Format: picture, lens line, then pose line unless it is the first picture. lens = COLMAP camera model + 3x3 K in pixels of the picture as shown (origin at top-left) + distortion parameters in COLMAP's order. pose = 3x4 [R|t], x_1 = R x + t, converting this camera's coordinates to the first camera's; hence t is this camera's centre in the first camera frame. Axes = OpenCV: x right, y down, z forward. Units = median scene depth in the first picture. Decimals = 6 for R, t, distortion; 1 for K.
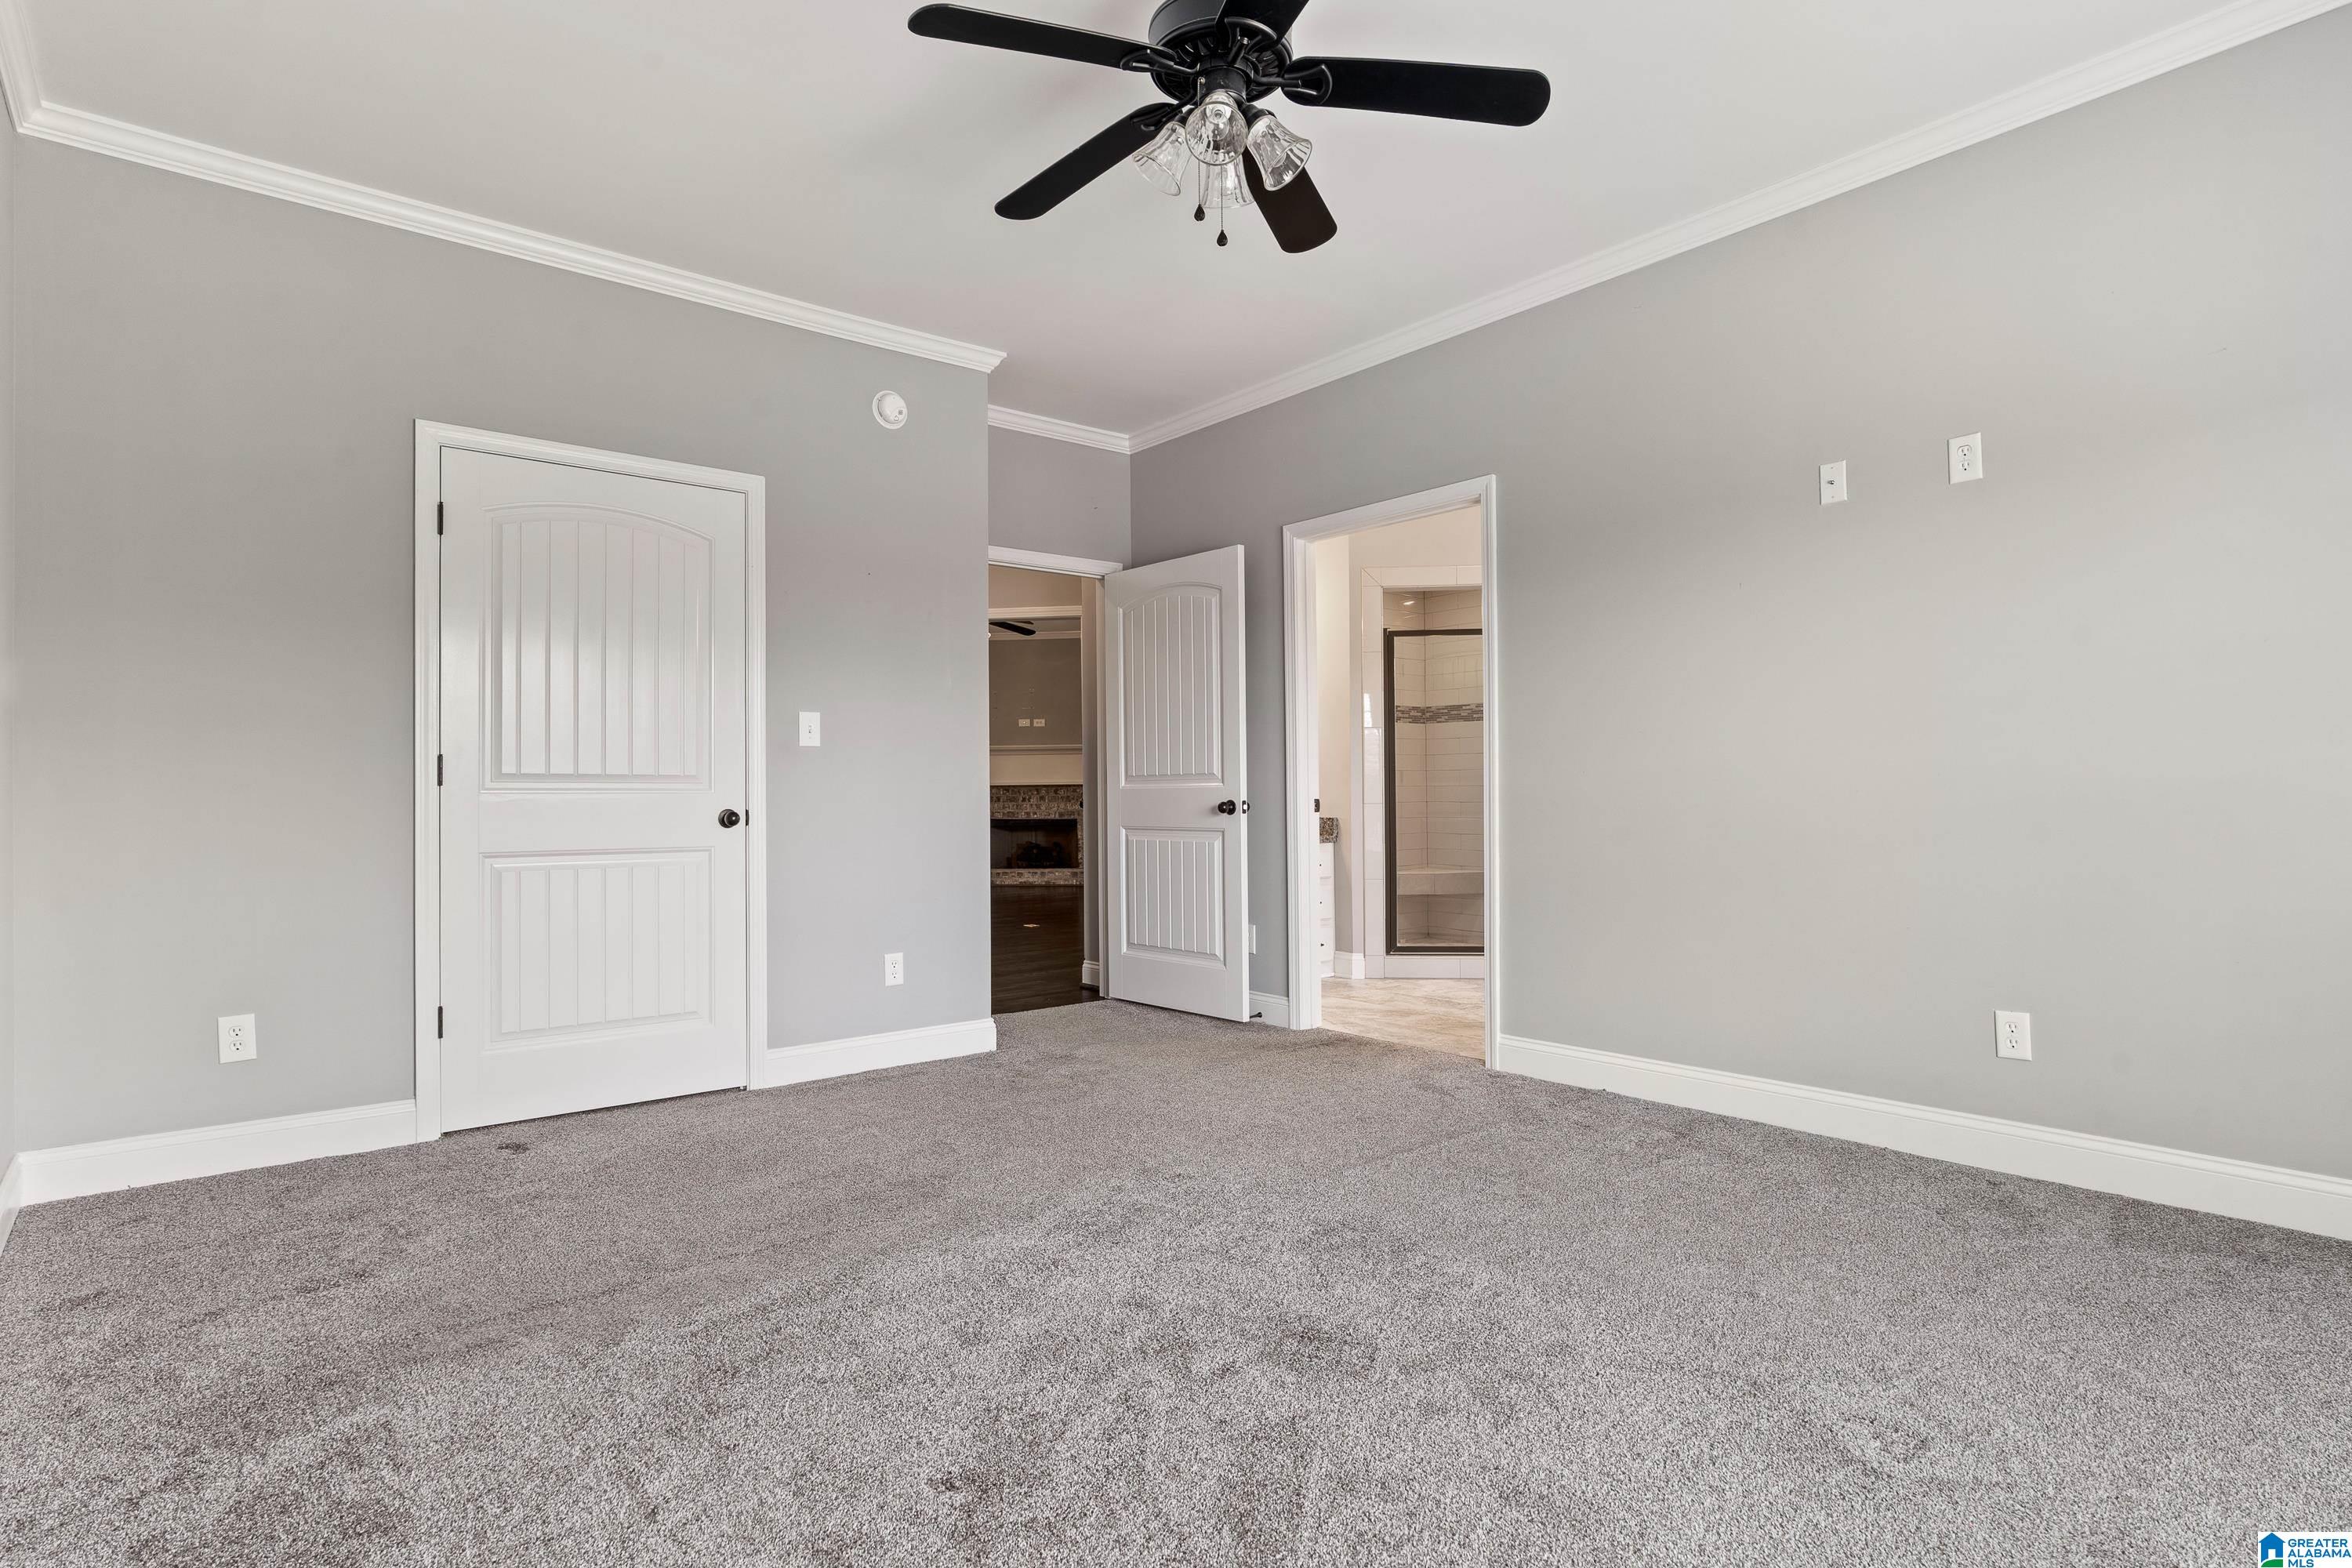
lens RADIAL K [[1206.6, 0, 1165.5], [0, 1206.6, 759.5], [0, 0, 1]] dist [-0.005283, 0.000281]
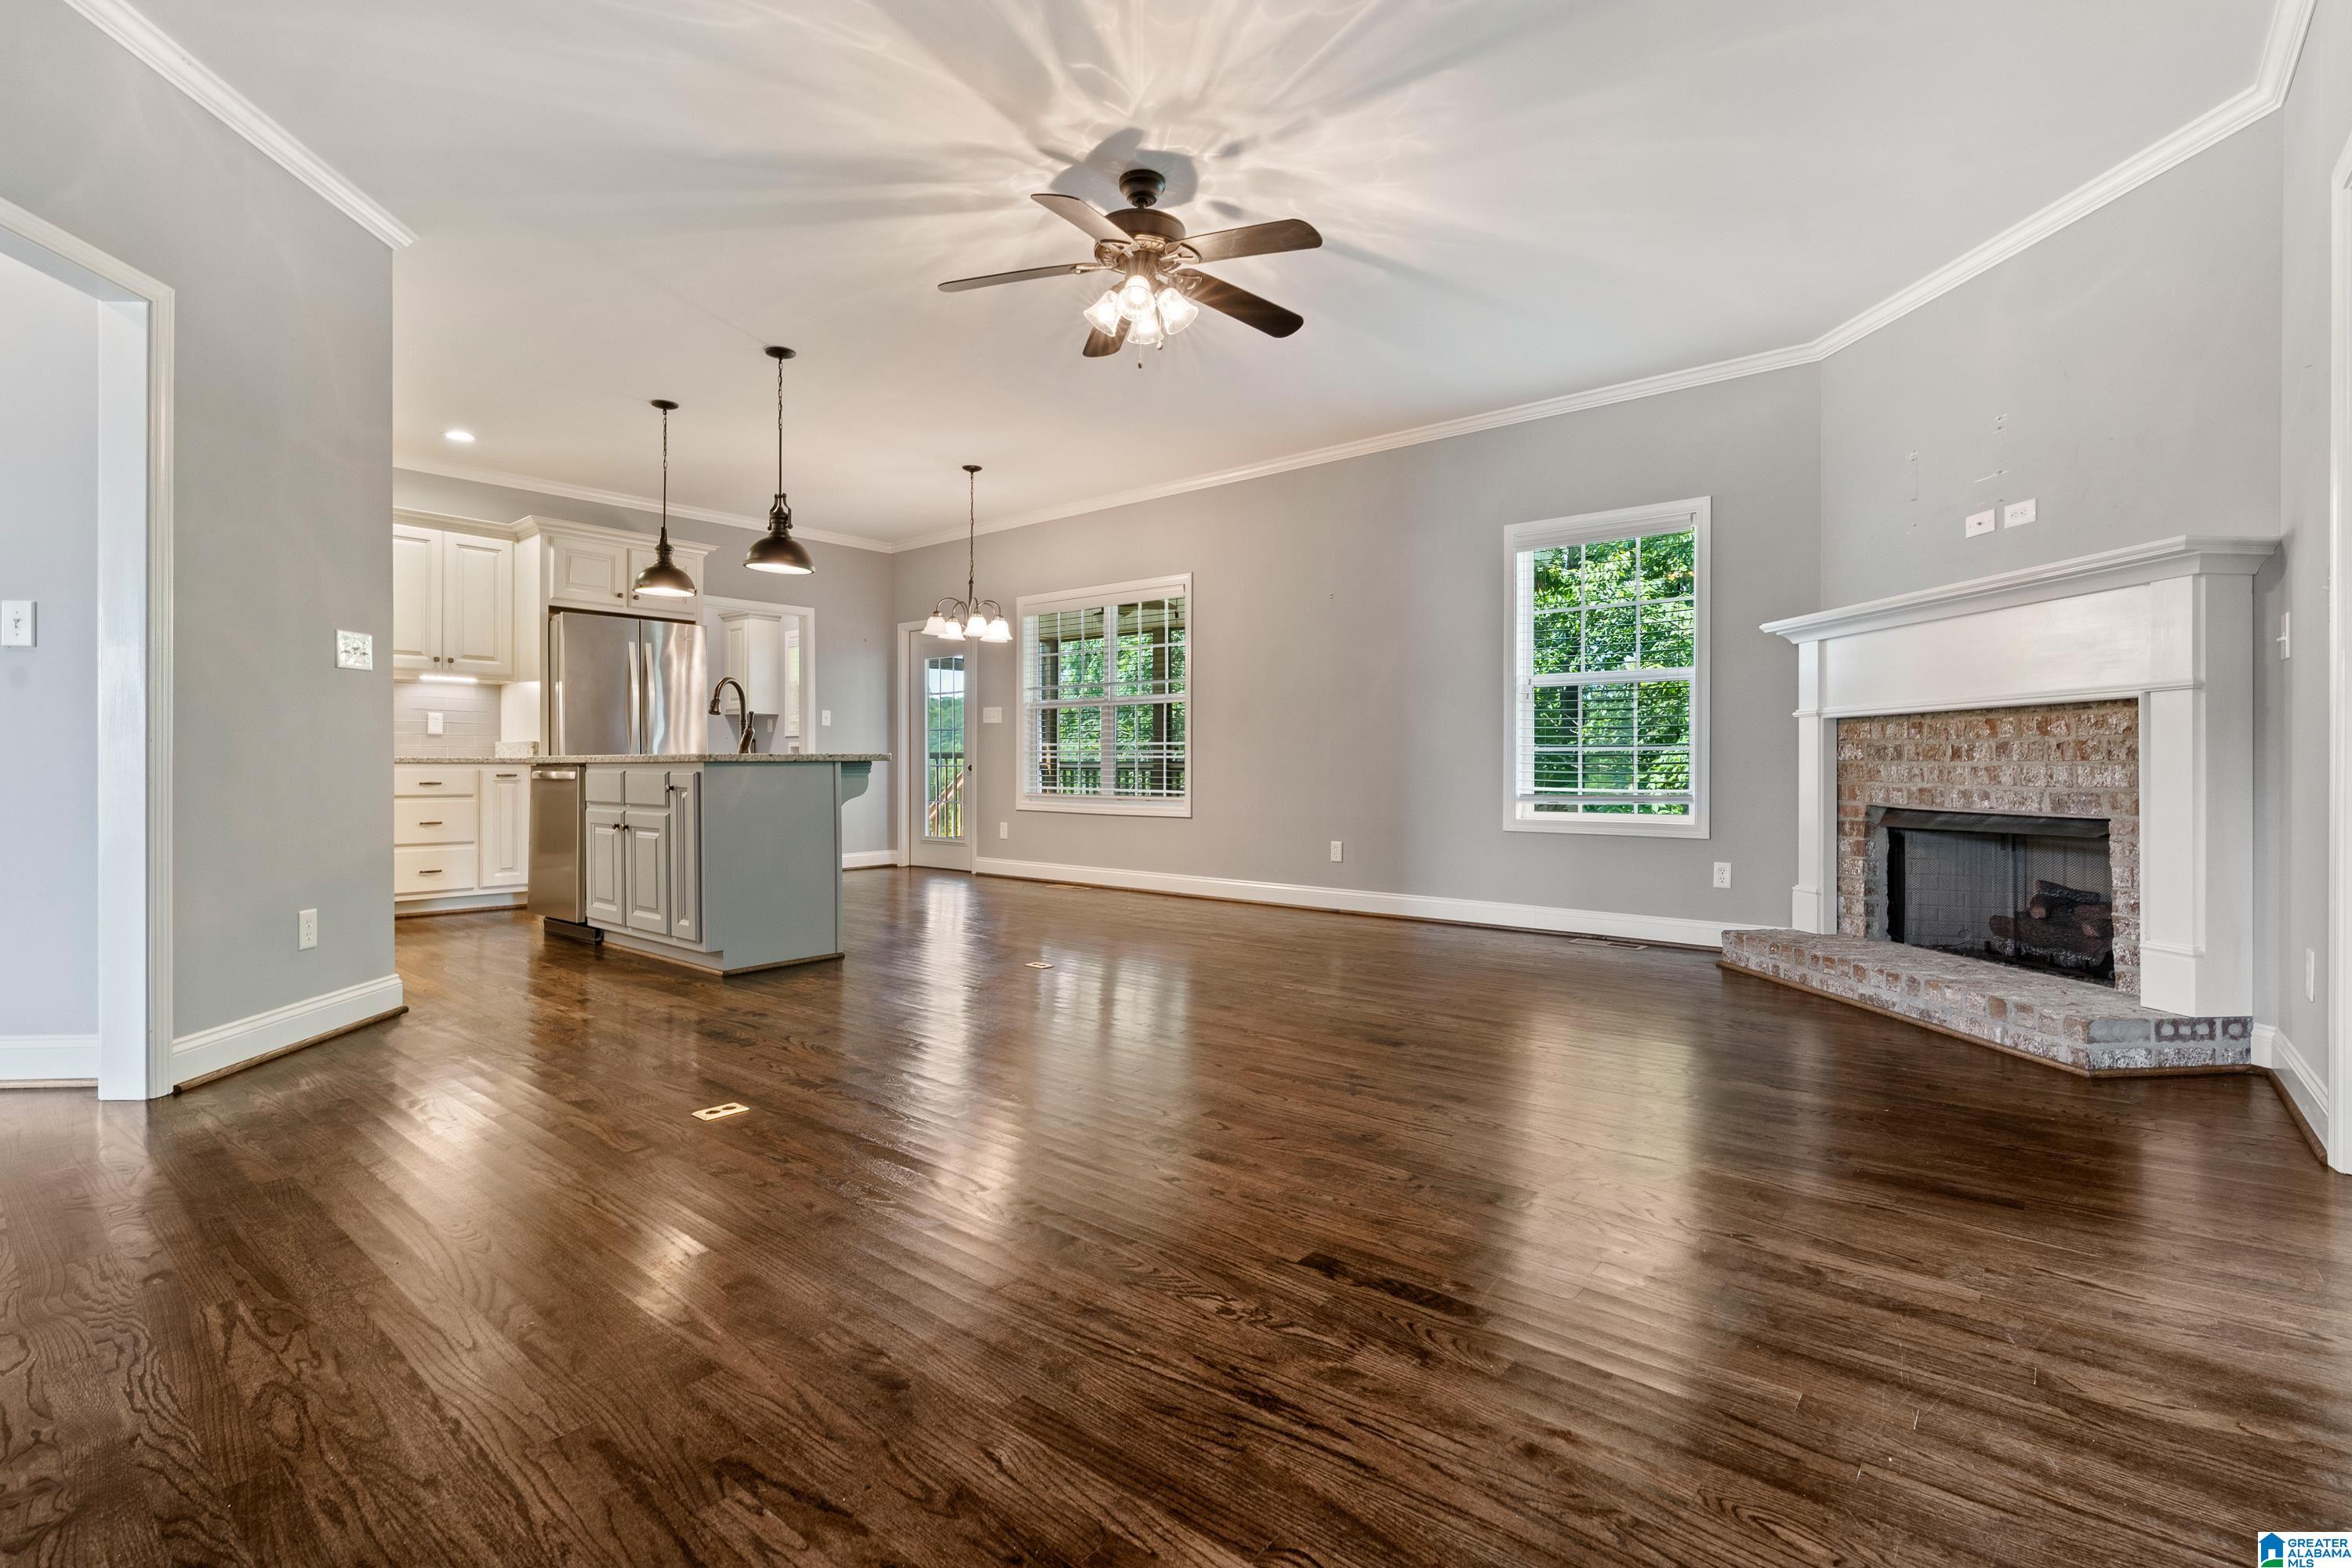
lens RADIAL K [[1084.7, 0, 1162.9], [0, 1084.7, 770.2], [0, 0, 1]] dist [-0.009877, 0.000893]
pose [[0.168835, 0.012403, -0.985566, 0.140554], [0.013608, 0.999796, 0.014913, 0.030549], [0.985550, -0.015930, 0.168632, 0.732570]]
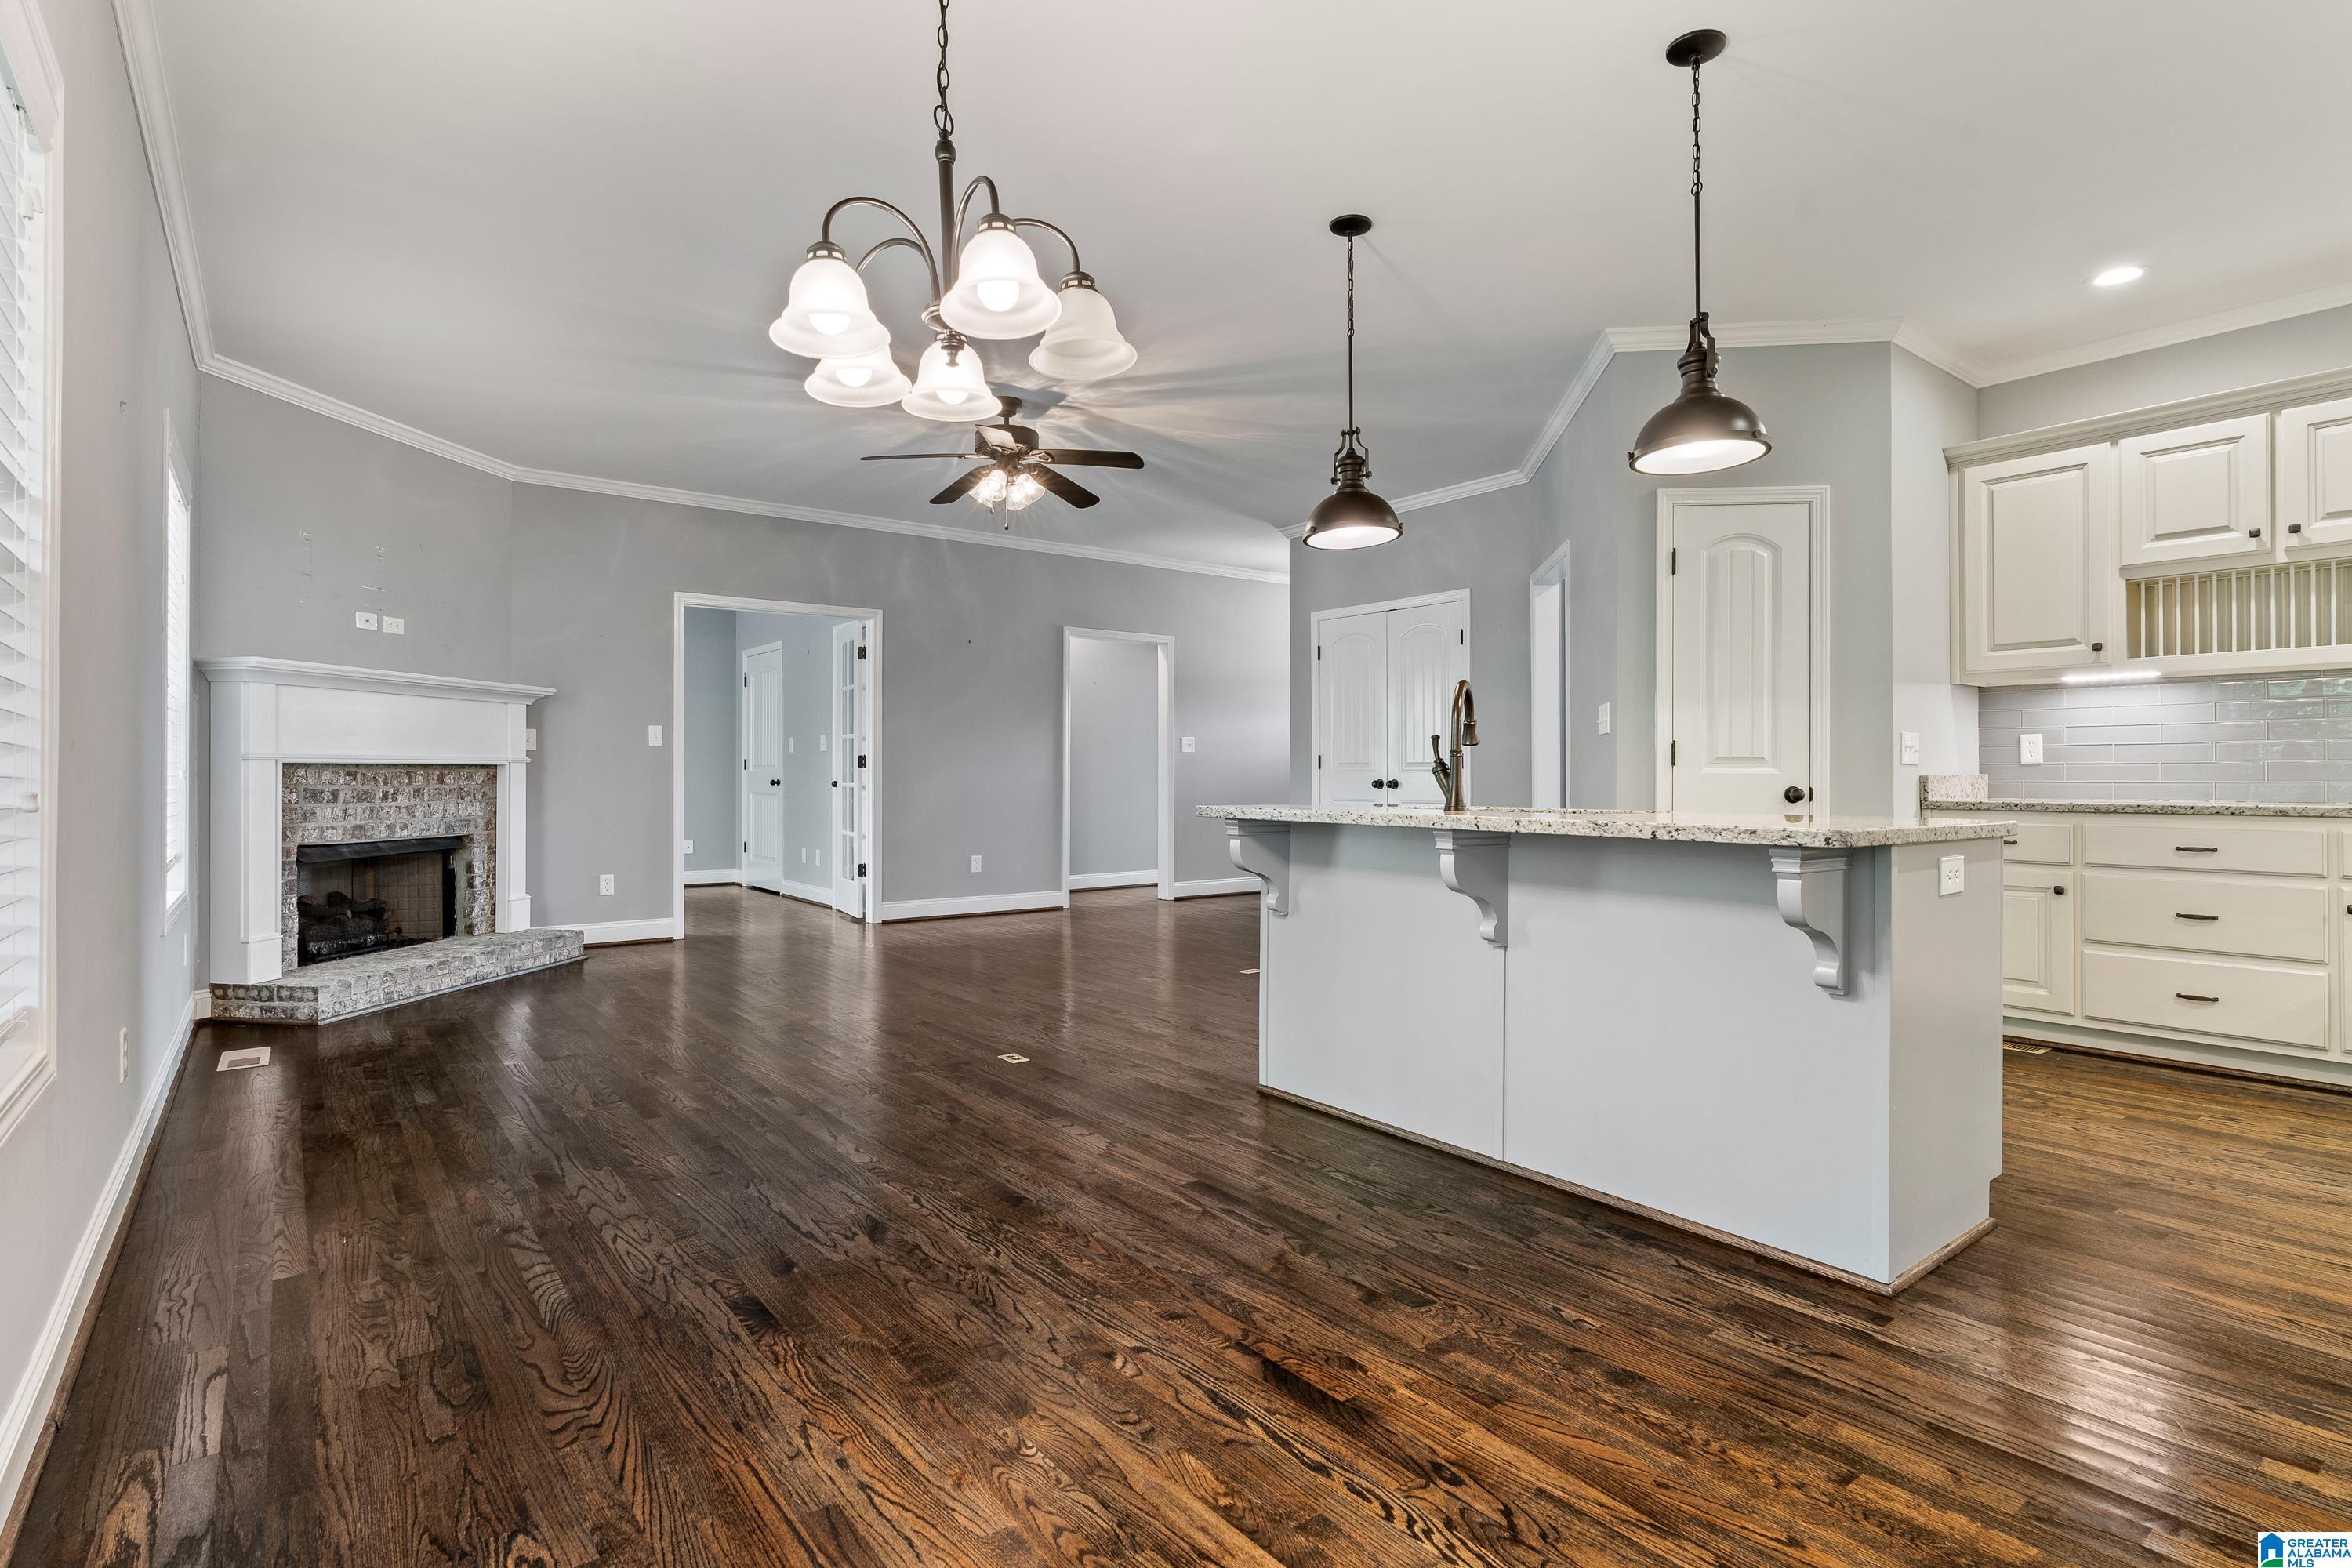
lens RADIAL K [[1162.2, 0, 1161.2], [0, 1162.2, 767.2], [0, 0, 1]] dist [-0.004851, -0.000867]
pose [[0.053533, 0.015272, 0.998449, -0.523485], [-0.016325, 0.999763, -0.014417, 0.024178], [-0.998433, -0.015528, 0.053769, 0.696008]]
